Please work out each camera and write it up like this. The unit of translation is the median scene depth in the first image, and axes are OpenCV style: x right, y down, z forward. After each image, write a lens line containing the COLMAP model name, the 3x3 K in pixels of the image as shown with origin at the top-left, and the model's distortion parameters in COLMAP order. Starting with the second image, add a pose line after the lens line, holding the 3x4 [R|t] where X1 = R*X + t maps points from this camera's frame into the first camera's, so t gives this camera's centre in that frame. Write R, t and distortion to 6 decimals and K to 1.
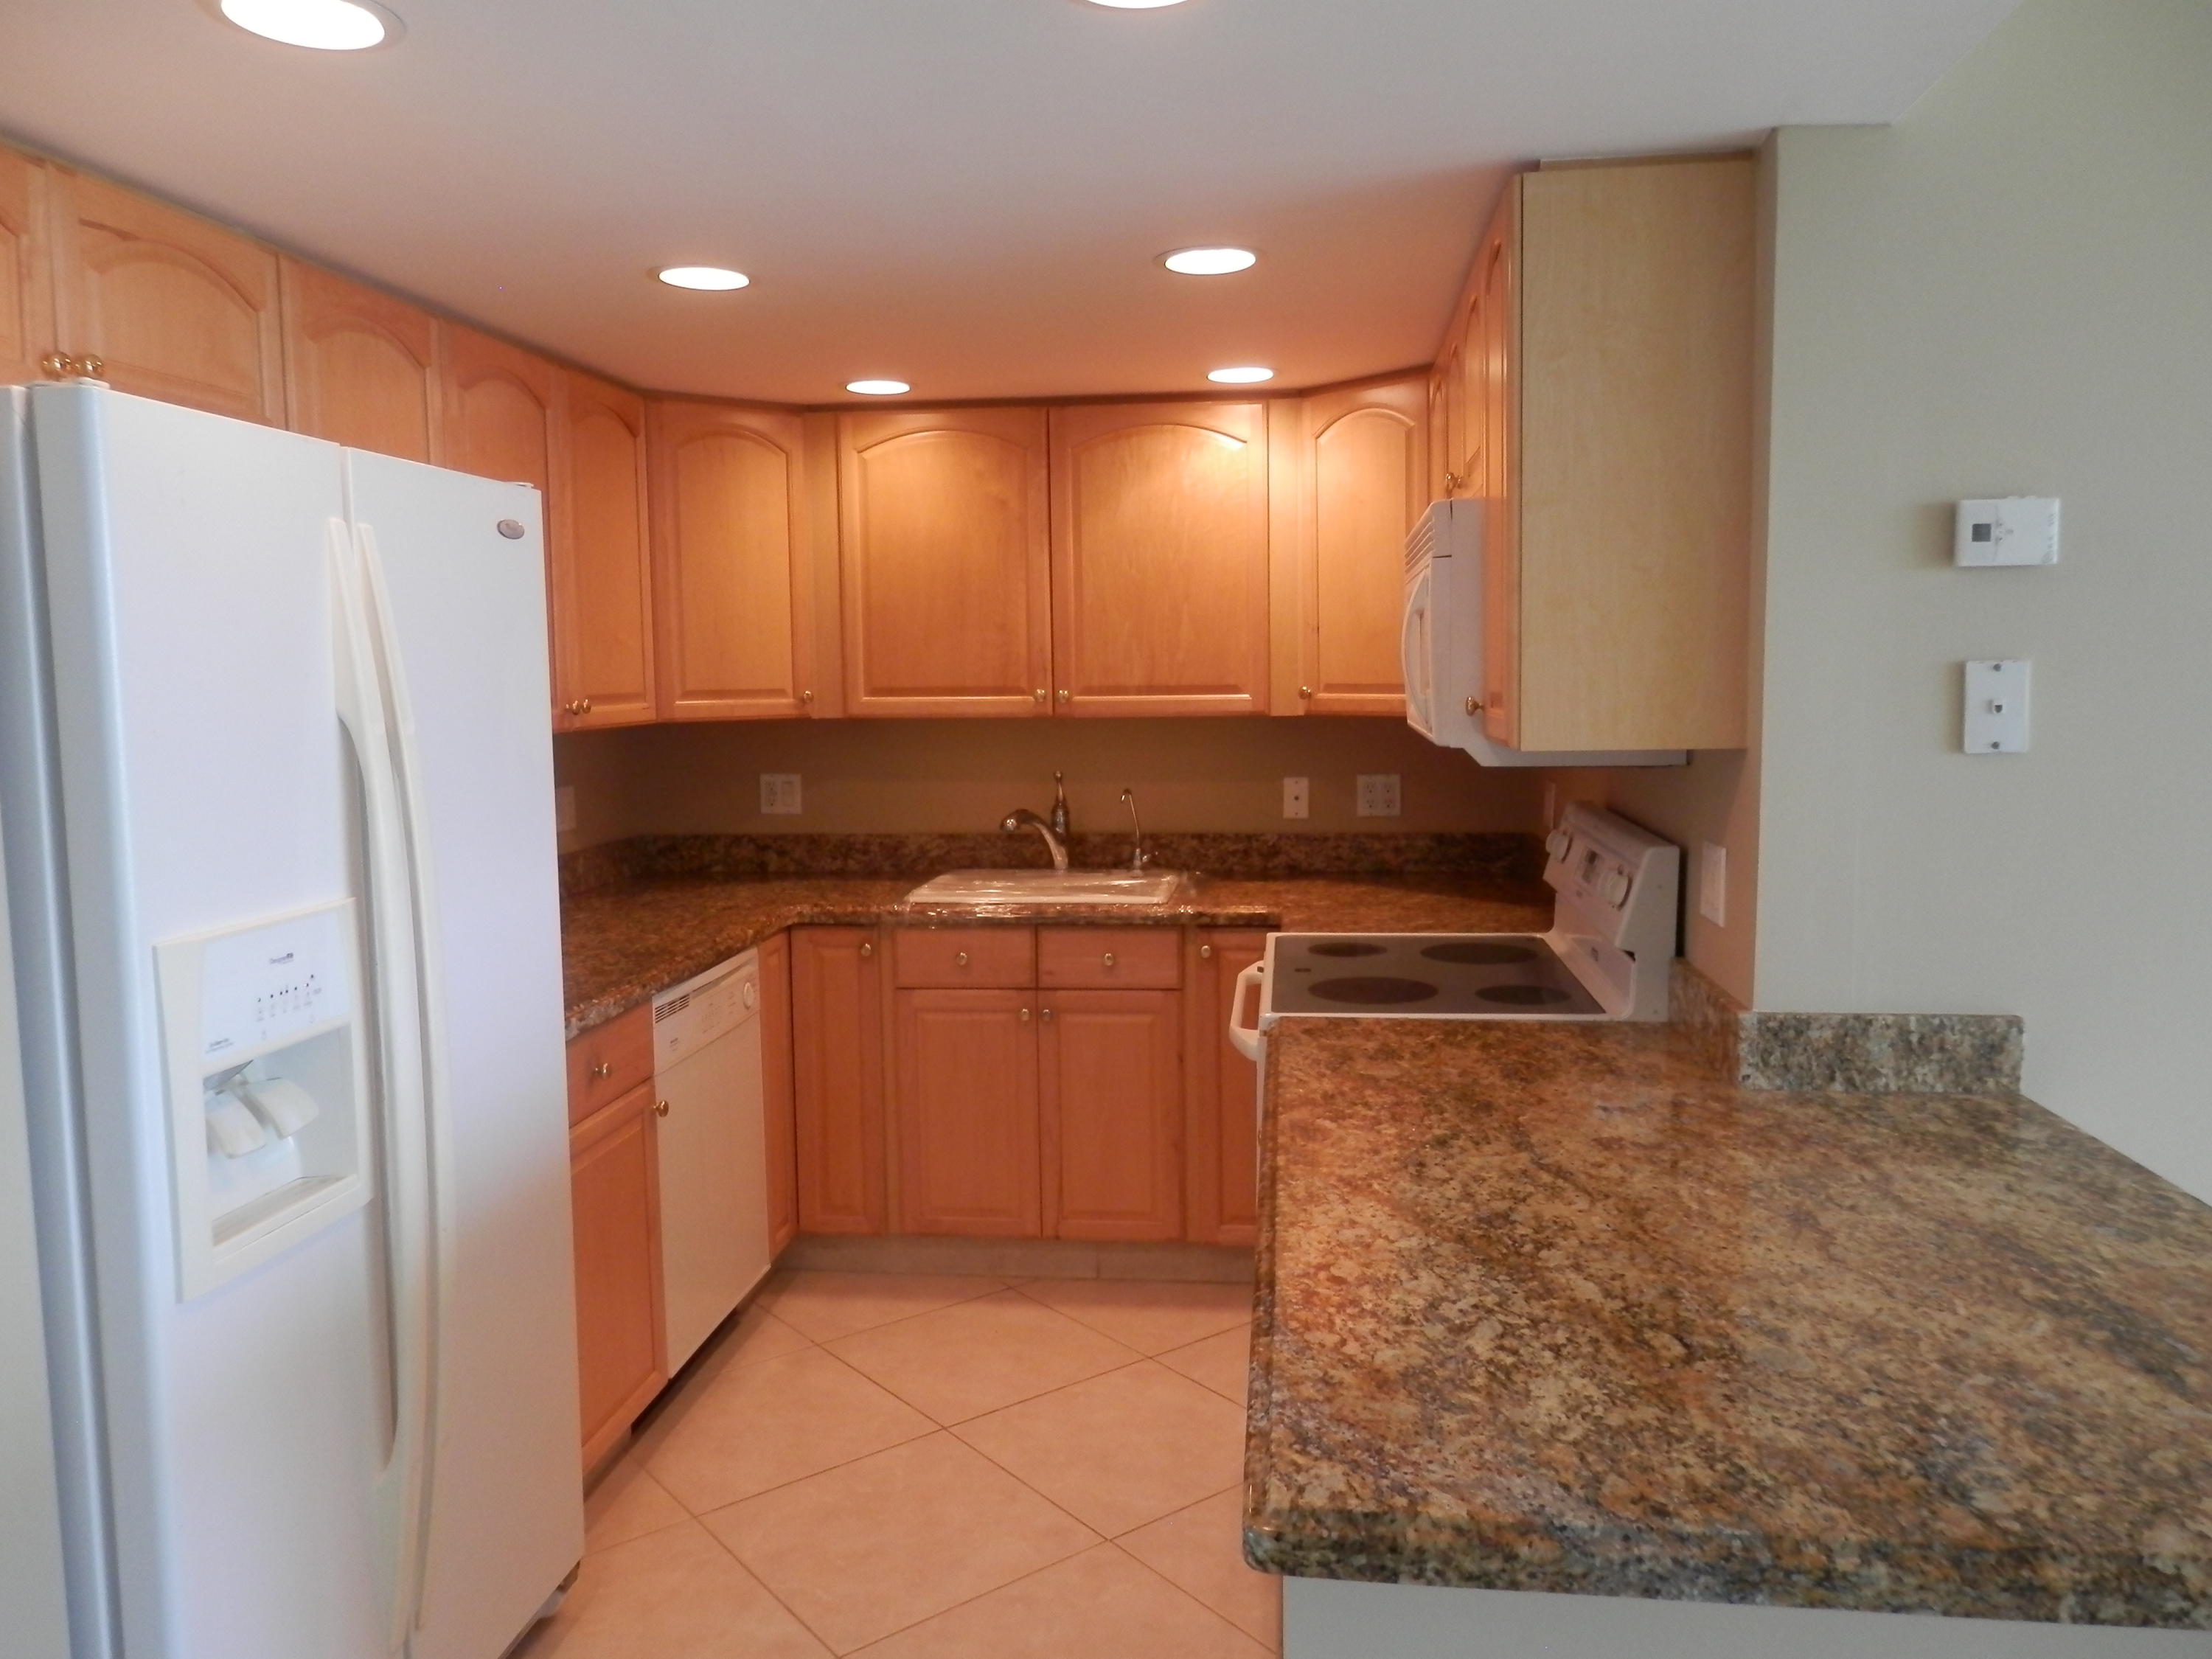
lens RADIAL K [[1649.4, 0, 1106.0], [0, 1649.4, 829.5], [0, 0, 1]] dist [0.002388, -0.000954]
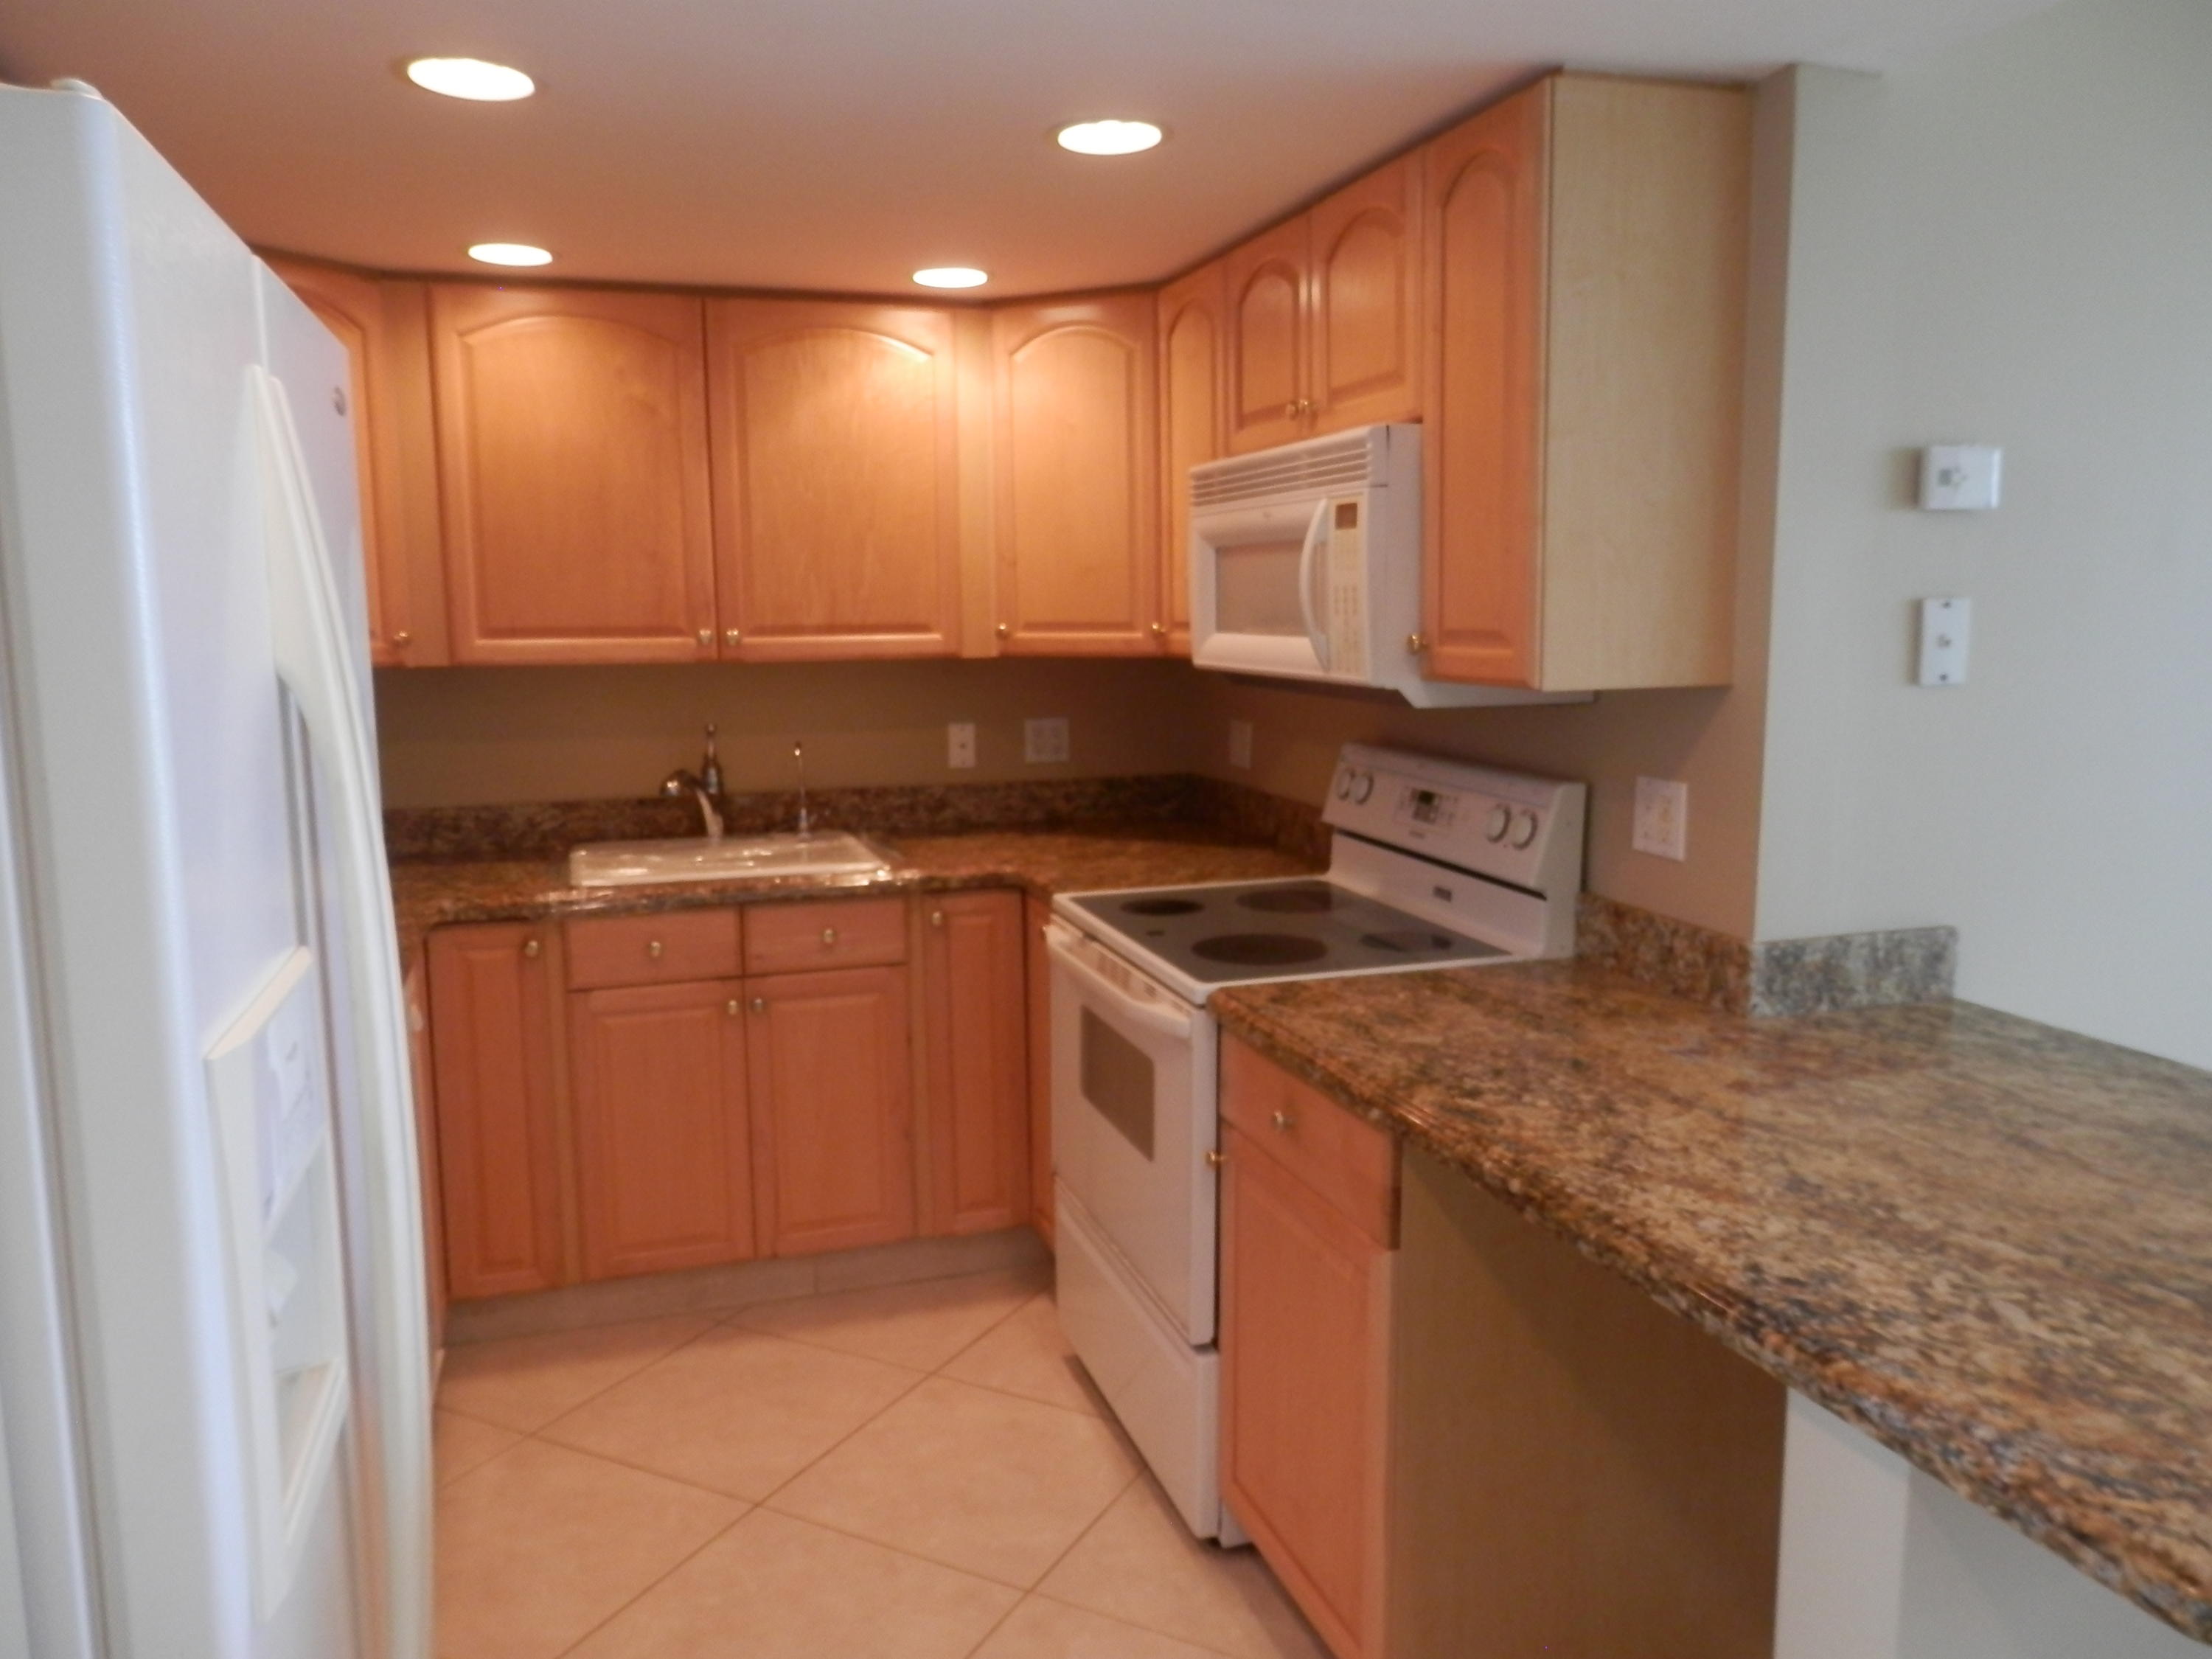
lens RADIAL K [[1649.4, 0, 1106.0], [0, 1649.4, 829.5], [0, 0, 1]] dist [0.002388, -0.000954]
pose [[0.907793, -0.053950, 0.415933, -0.229741], [0.038917, 0.998249, 0.044543, -0.011898], [-0.417608, -0.024249, 0.908304, 0.139208]]
